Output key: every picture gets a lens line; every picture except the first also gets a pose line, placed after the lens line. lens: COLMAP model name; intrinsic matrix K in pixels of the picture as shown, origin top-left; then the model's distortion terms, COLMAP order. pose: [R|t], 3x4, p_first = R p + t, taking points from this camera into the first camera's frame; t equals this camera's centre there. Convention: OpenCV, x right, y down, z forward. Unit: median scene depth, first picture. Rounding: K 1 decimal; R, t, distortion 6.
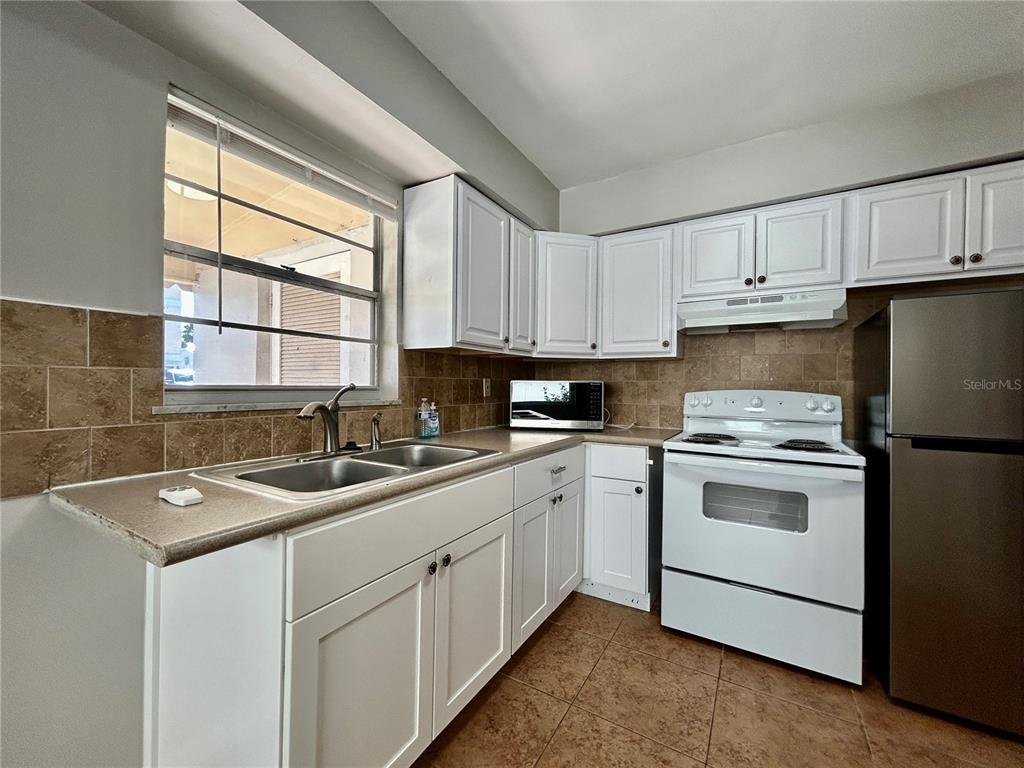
lens RADIAL K [[413.4, 0, 512.0], [0, 413.4, 384.0], [0, 0, 1]] dist [-0.001943, 0.000675]
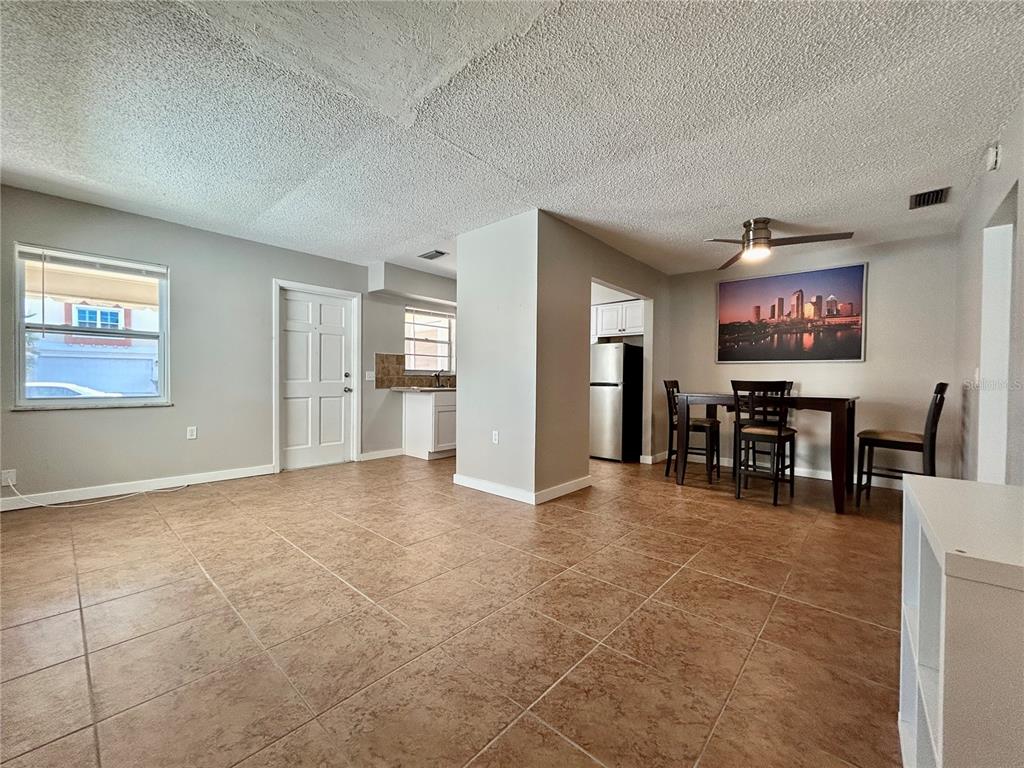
lens RADIAL K [[413.4, 0, 512.0], [0, 413.4, 384.0], [0, 0, 1]] dist [-0.001943, 0.000675]
pose [[0.983037, 0.001240, -0.183403, 0.734876], [0.001345, 0.999902, 0.013967, 0.065739], [0.183402, -0.013977, 0.982939, -2.061350]]
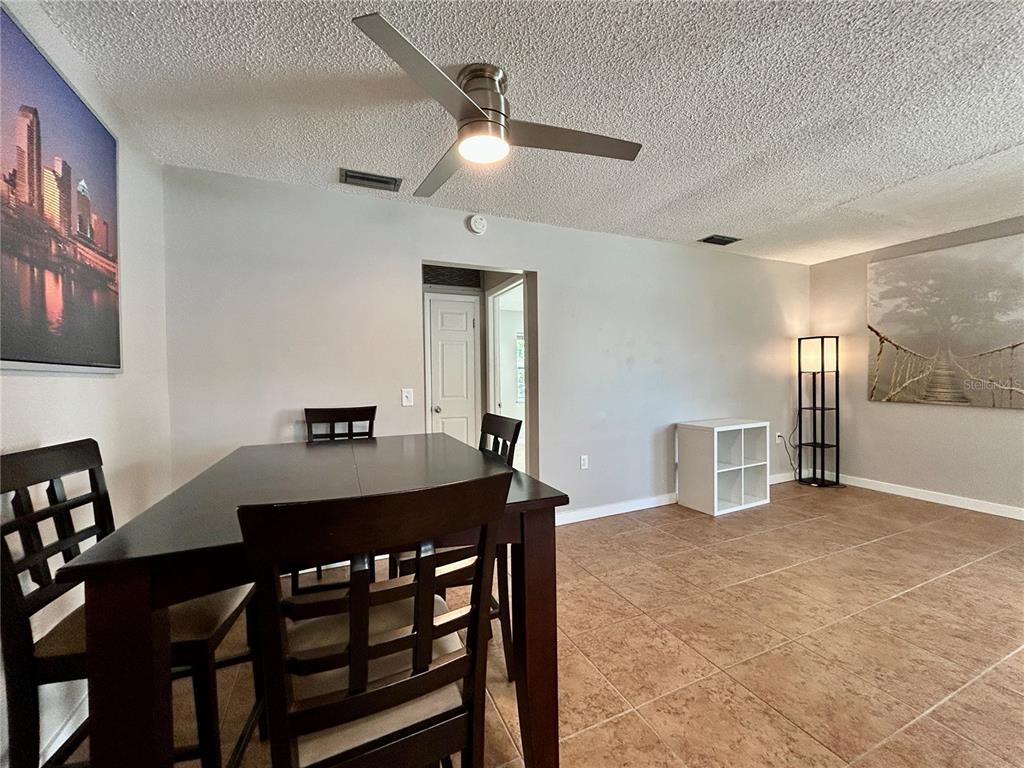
lens RADIAL K [[413.4, 0, 512.0], [0, 413.4, 384.0], [0, 0, 1]] dist [-0.001943, 0.000675]
pose [[-0.825466, -0.008728, 0.564384, 0.920361], [0.001870, 0.999833, 0.018198, -0.007582], [-0.564448, 0.016077, -0.825312, 0.600587]]
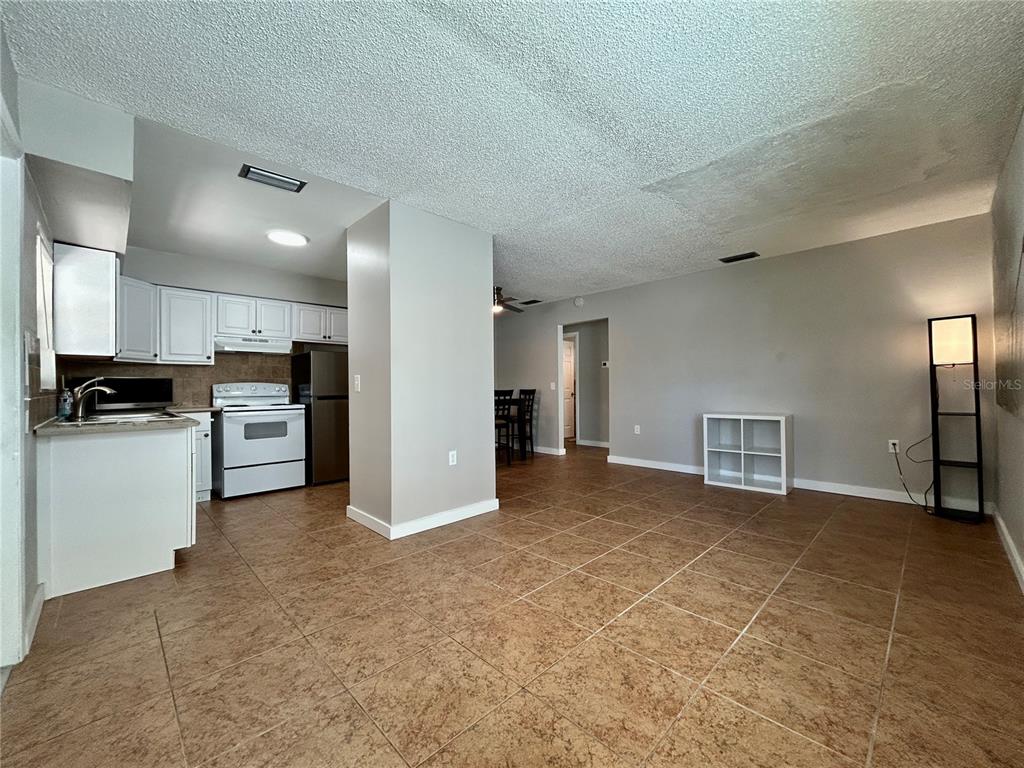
lens RADIAL K [[413.4, 0, 512.0], [0, 413.4, 384.0], [0, 0, 1]] dist [-0.001943, 0.000675]
pose [[0.245376, -0.007258, 0.969401, -1.260506], [0.008527, 0.999949, 0.005328, 0.024987], [-0.969391, 0.006959, 0.245425, -0.878977]]
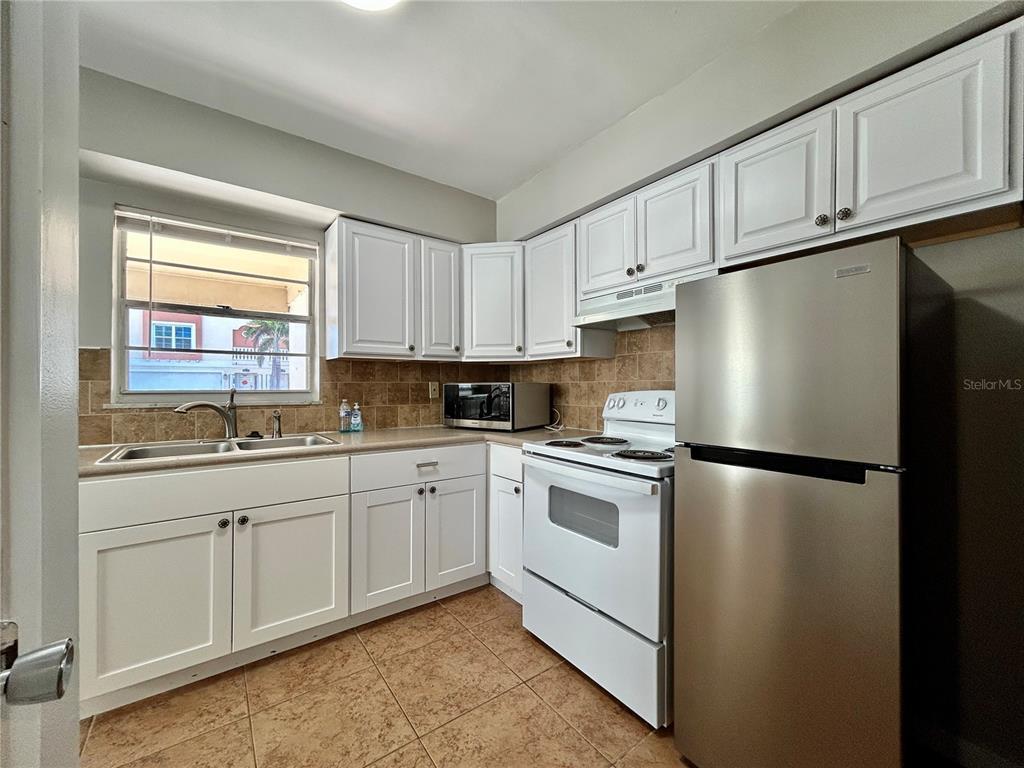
lens RADIAL K [[413.4, 0, 512.0], [0, 413.4, 384.0], [0, 0, 1]] dist [-0.001943, 0.000675]
pose [[0.924278, -0.013448, -0.381482, 0.730008], [0.011945, 0.999909, -0.006308, 0.002732], [0.381532, 0.001273, 0.924355, 0.060922]]
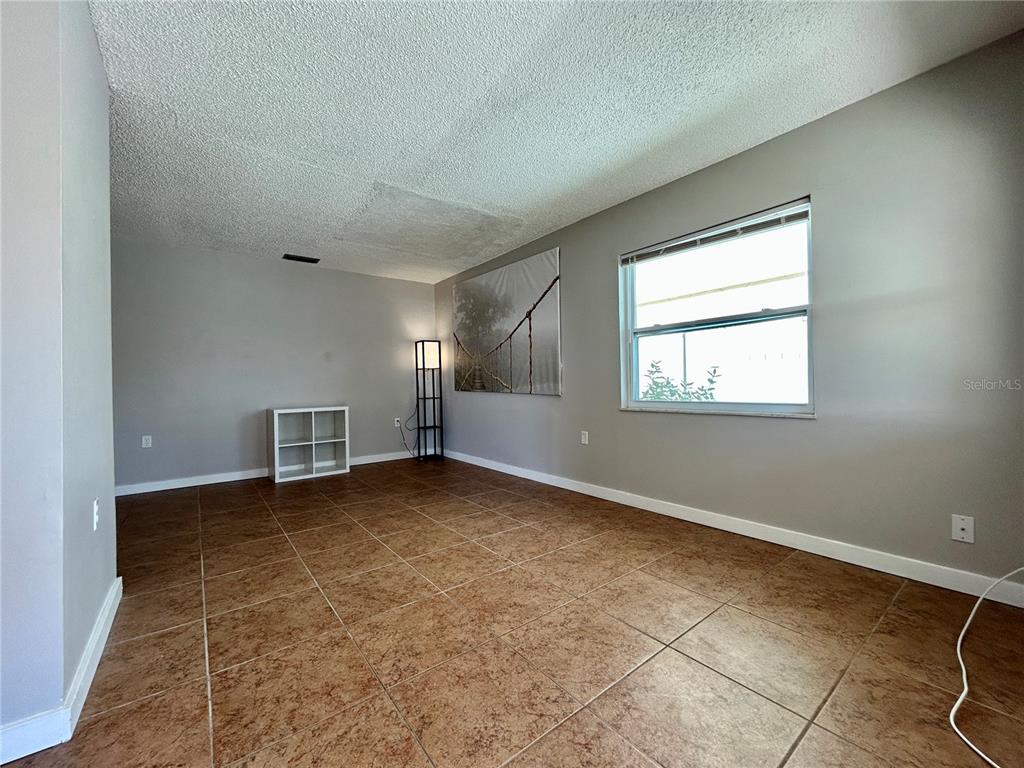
lens RADIAL K [[413.4, 0, 512.0], [0, 413.4, 384.0], [0, 0, 1]] dist [-0.001943, 0.000675]
pose [[-0.934904, 0.004705, 0.354870, -0.730773], [0.003432, 0.999985, -0.004216, 0.088958], [-0.354885, -0.002724, -0.934906, 0.240507]]
